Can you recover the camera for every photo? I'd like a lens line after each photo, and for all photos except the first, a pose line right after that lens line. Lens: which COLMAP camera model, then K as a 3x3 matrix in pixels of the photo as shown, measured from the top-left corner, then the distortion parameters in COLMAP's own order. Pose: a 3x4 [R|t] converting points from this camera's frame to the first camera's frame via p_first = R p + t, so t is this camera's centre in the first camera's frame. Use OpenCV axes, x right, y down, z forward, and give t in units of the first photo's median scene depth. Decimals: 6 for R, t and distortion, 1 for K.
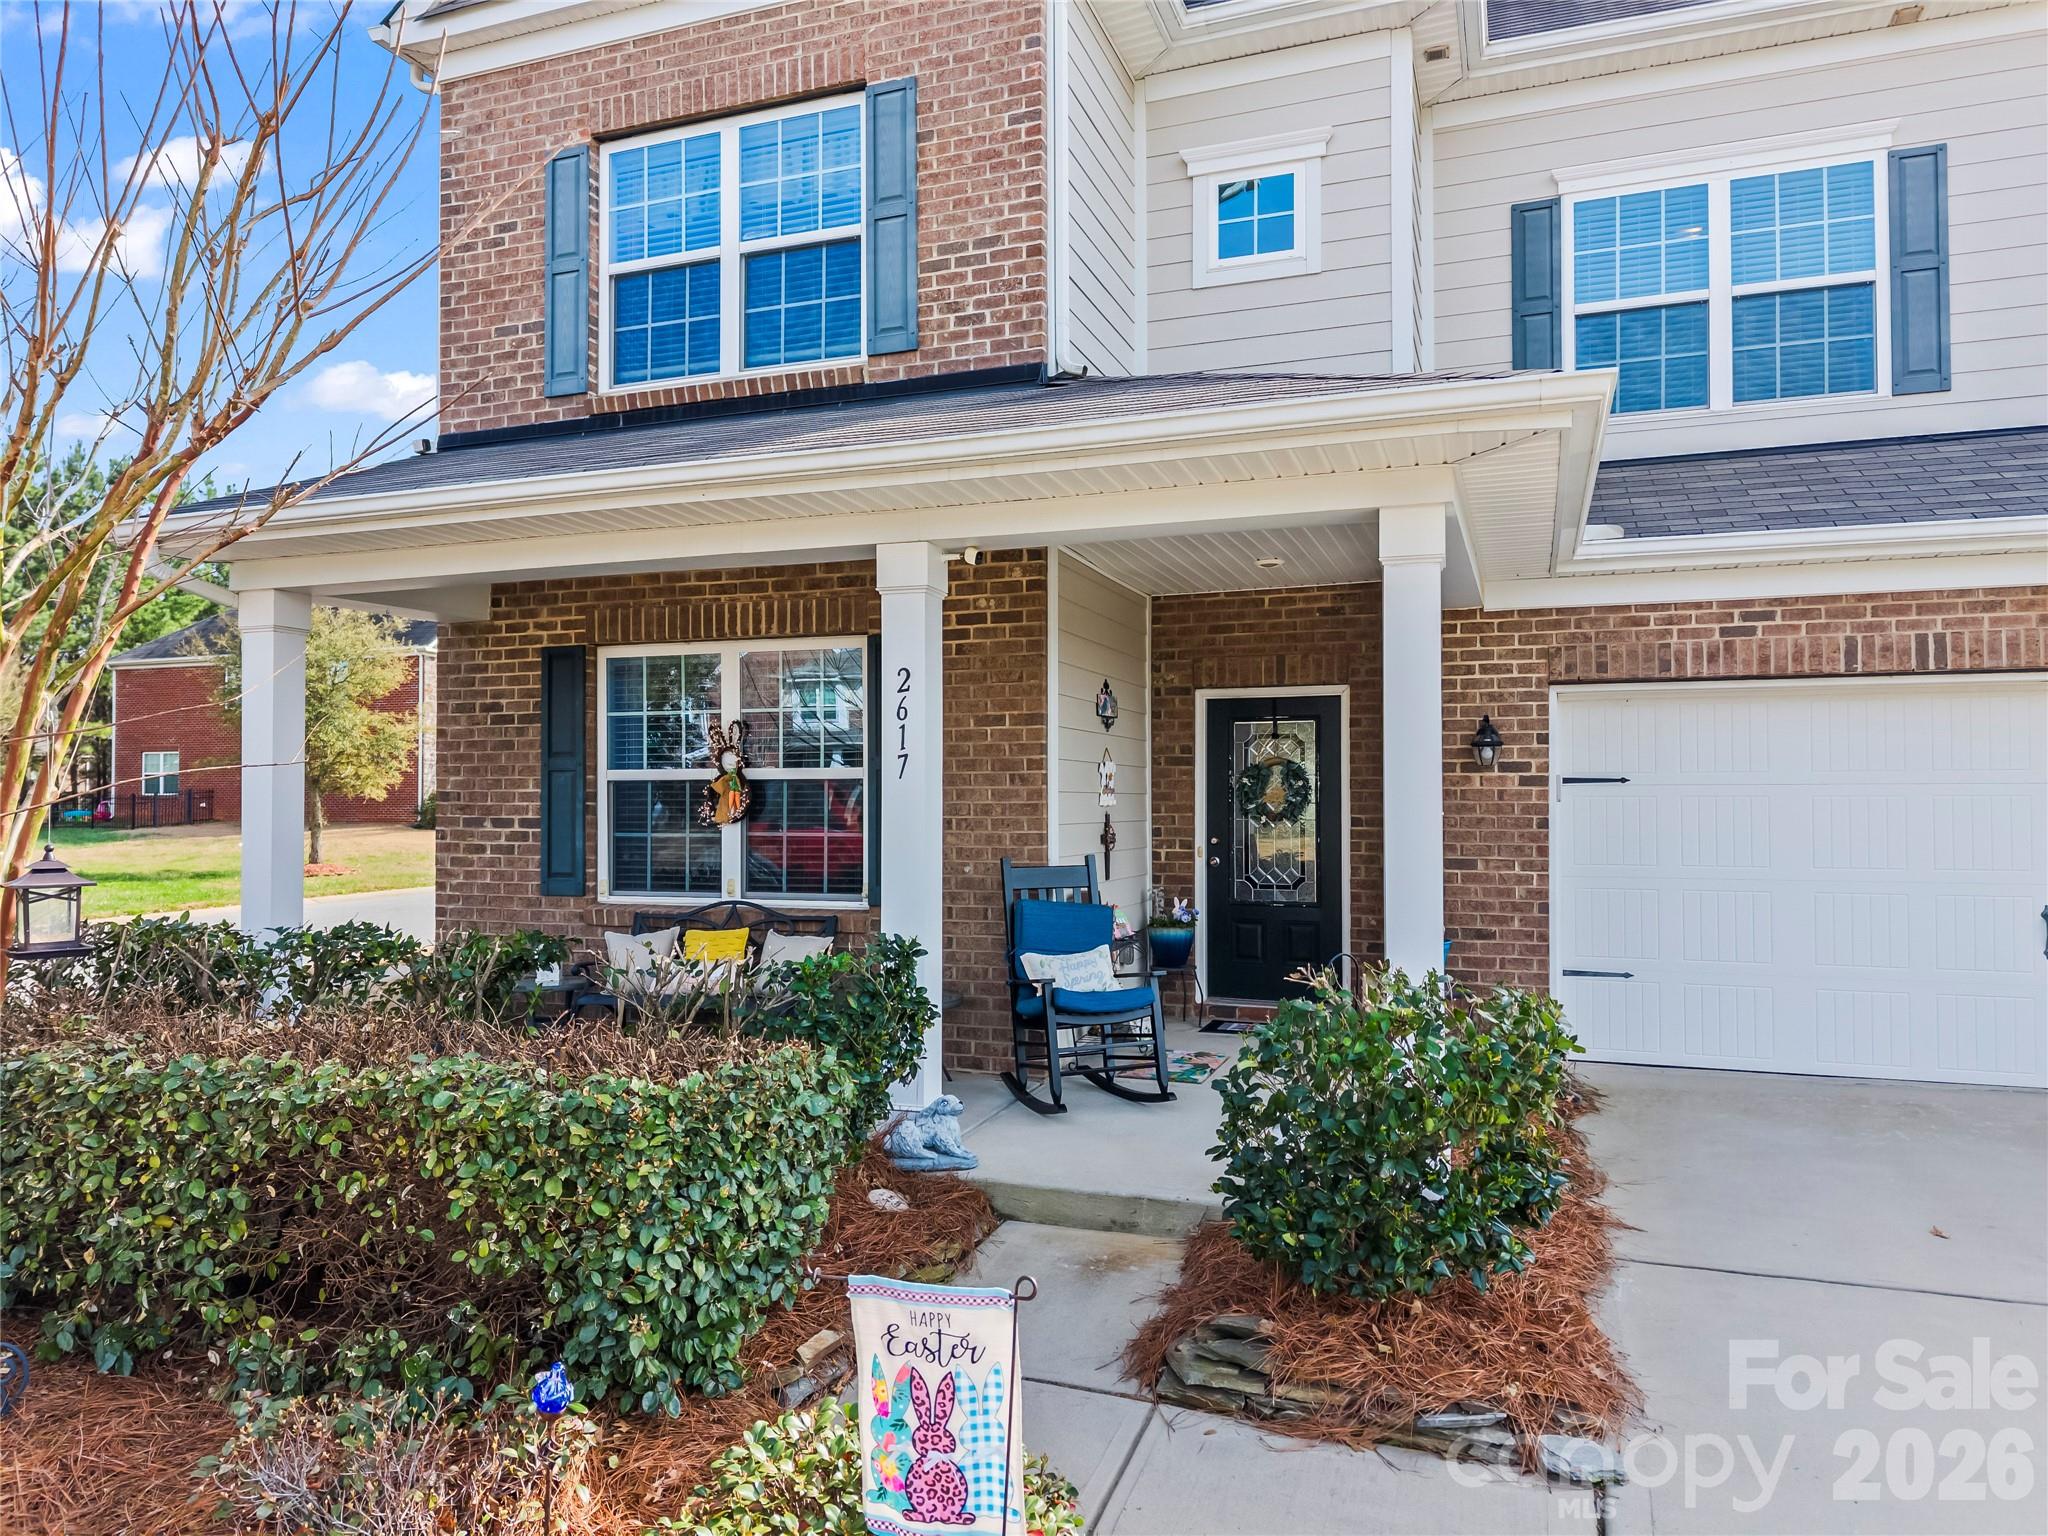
lens RADIAL K [[1333.2, 0, 1024.0], [0, 1333.2, 768.0], [0, 0, 1]] dist [0.037147, -0.058112]
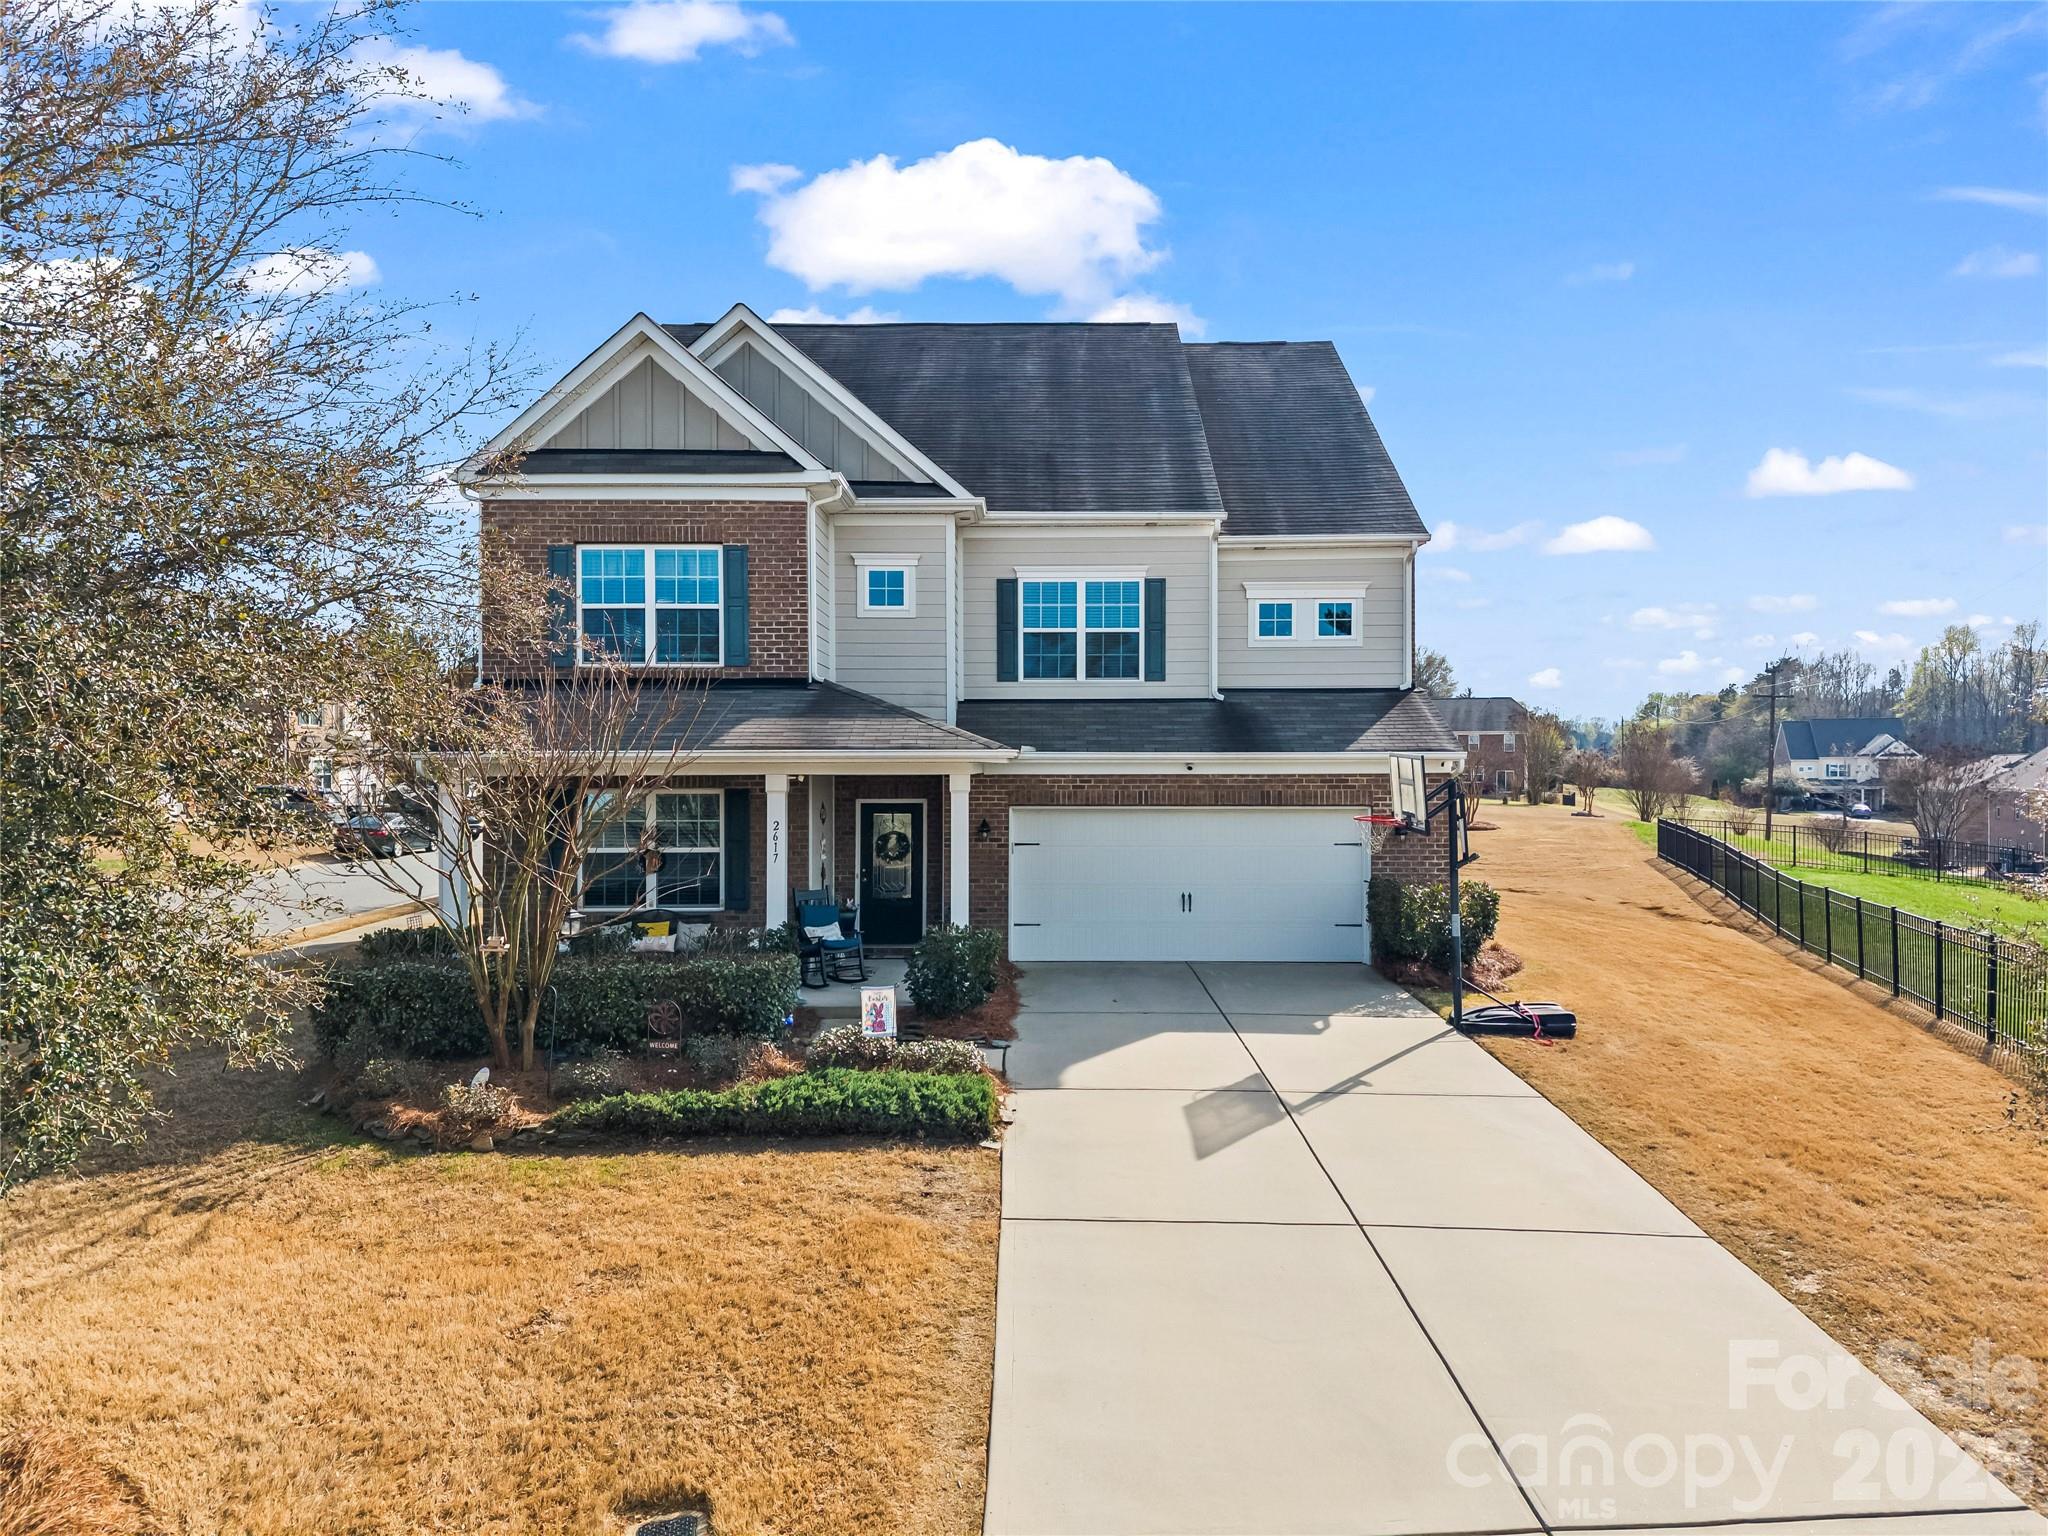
lens RADIAL K [[1333.2, 0, 1024.0], [0, 1333.2, 768.0], [0, 0, 1]] dist [0.037147, -0.058112]
pose [[0.939181, -0.003627, 0.343402, -0.387908], [-0.003538, 0.999789, 0.020235, -0.170200], [-0.343403, -0.020220, 0.938970, -1.201612]]
